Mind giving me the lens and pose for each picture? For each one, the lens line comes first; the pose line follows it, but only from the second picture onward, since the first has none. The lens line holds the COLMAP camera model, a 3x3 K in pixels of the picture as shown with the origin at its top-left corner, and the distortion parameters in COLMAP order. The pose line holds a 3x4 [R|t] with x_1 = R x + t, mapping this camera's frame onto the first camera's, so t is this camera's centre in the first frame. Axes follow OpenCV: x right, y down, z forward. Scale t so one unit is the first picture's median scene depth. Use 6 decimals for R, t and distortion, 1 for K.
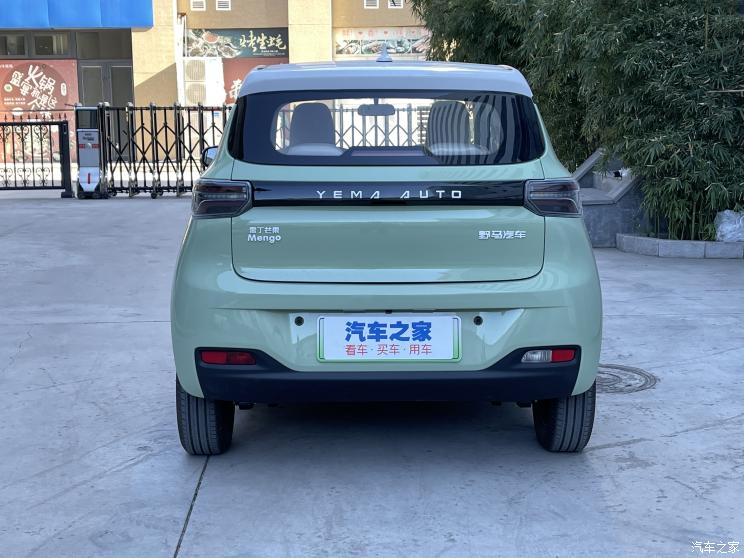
lens RADIAL K [[1106.3, 0, 372.0], [0, 1106.3, 279.0], [0, 0, 1]] dist [0.156264, -0.583973]
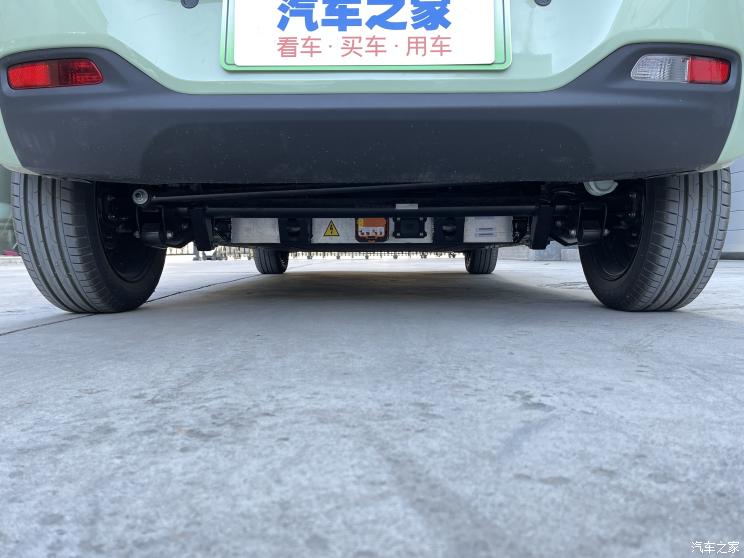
lens RADIAL K [[590.7, 0, 372.0], [0, 590.7, 279.0], [0, 0, 1]] dist [0.037842, -0.000773]
pose [[0.999537, -0.000948, -0.030411, 0.016413], [-0.002207, 0.994622, -0.103544, 0.120774], [0.030346, 0.103563, 0.994160, 0.461517]]
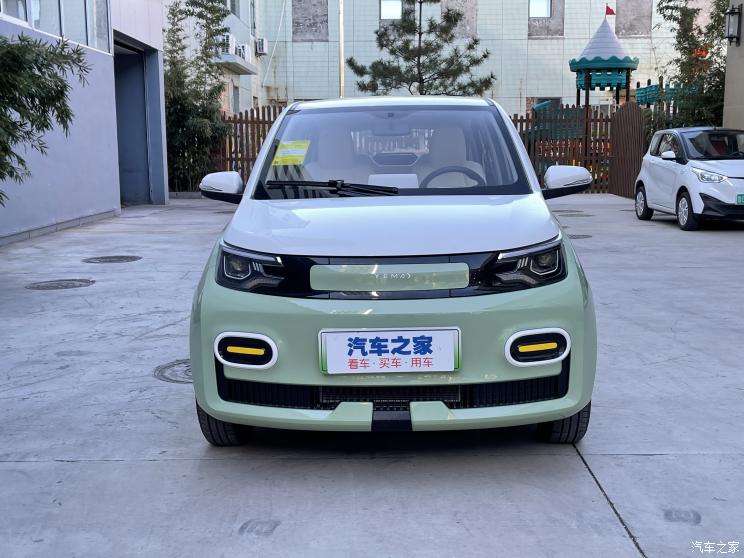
lens RADIAL K [[894.4, 0, 372.0], [0, 894.4, 279.0], [0, 0, 1]] dist [0.131848, -0.442340]
pose [[-0.998583, 0.012419, 0.051747, -0.016396], [0.027008, 0.956118, 0.291734, -0.240403], [-0.045854, 0.292718, -0.955099, 1.669222]]
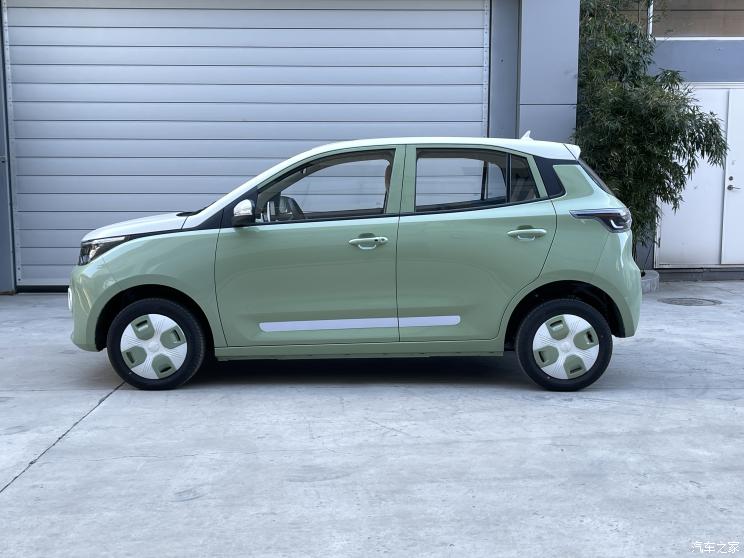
lens RADIAL K [[894.4, 0, 372.0], [0, 894.4, 279.0], [0, 0, 1]] dist [0.131848, -0.442340]
pose [[0.021435, -0.103942, 0.994352, -0.969354], [0.149983, 0.983660, 0.099591, -0.112344], [-0.988456, 0.147001, 0.036674, 0.846316]]
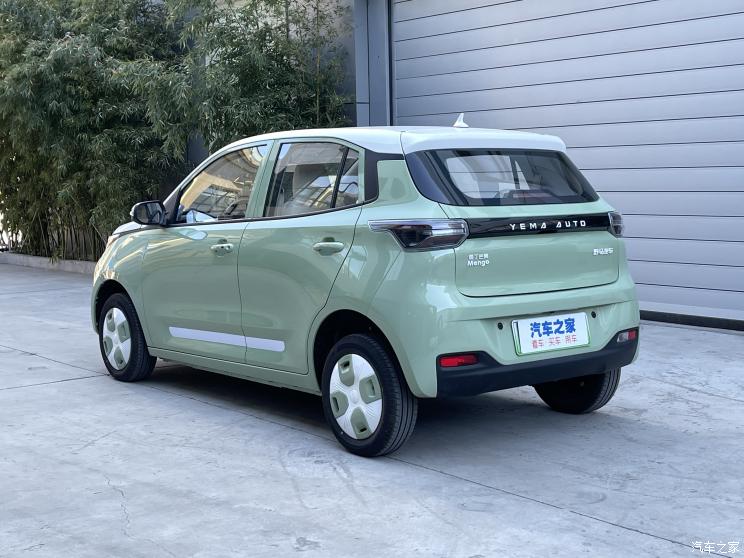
lens RADIAL K [[1106.3, 0, 372.0], [0, 1106.3, 279.0], [0, 0, 1]] dist [0.156264, -0.583973]
pose [[0.795477, -0.062673, 0.602734, -0.593412], [0.100164, 0.994555, -0.028779, 0.003586], [-0.597648, 0.083266, 0.797423, 0.037765]]
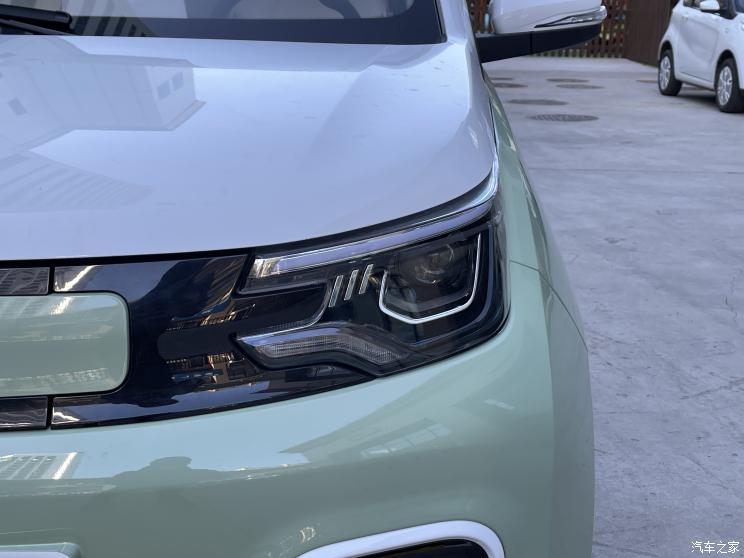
lens RADIAL K [[1008.1, 0, 372.0], [0, 1008.1, 279.0], [0, 0, 1]] dist [0.022129, 0.042908]
pose [[-0.999470, -0.018811, 0.026553, -0.086274], [-0.006251, 0.911785, 0.410621, -0.162223], [-0.031935, 0.410237, -0.911420, 1.308019]]
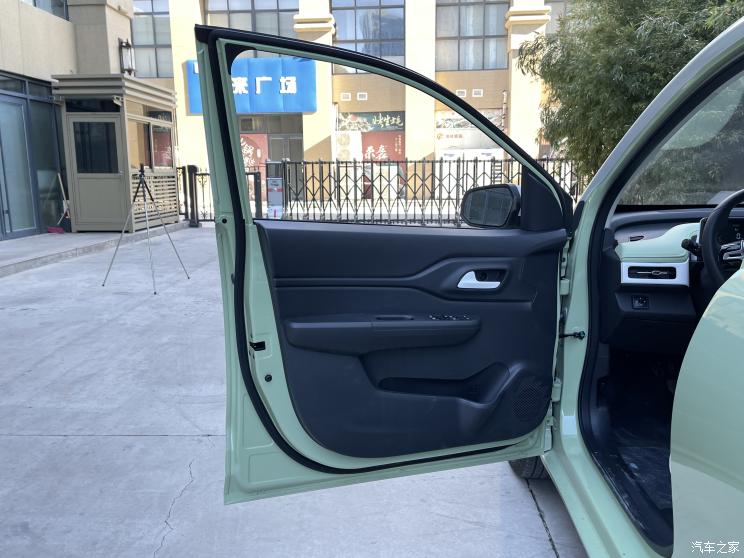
lens RADIAL K [[619.4, 0, 372.0], [0, 619.4, 279.0], [0, 0, 1]] dist [0.014295, -0.004976]
pose [[0.995845, 0.013941, -0.089992, -0.179226], [-0.011804, 0.999637, 0.024234, -0.082027], [0.090297, -0.023071, 0.995648, 0.689900]]
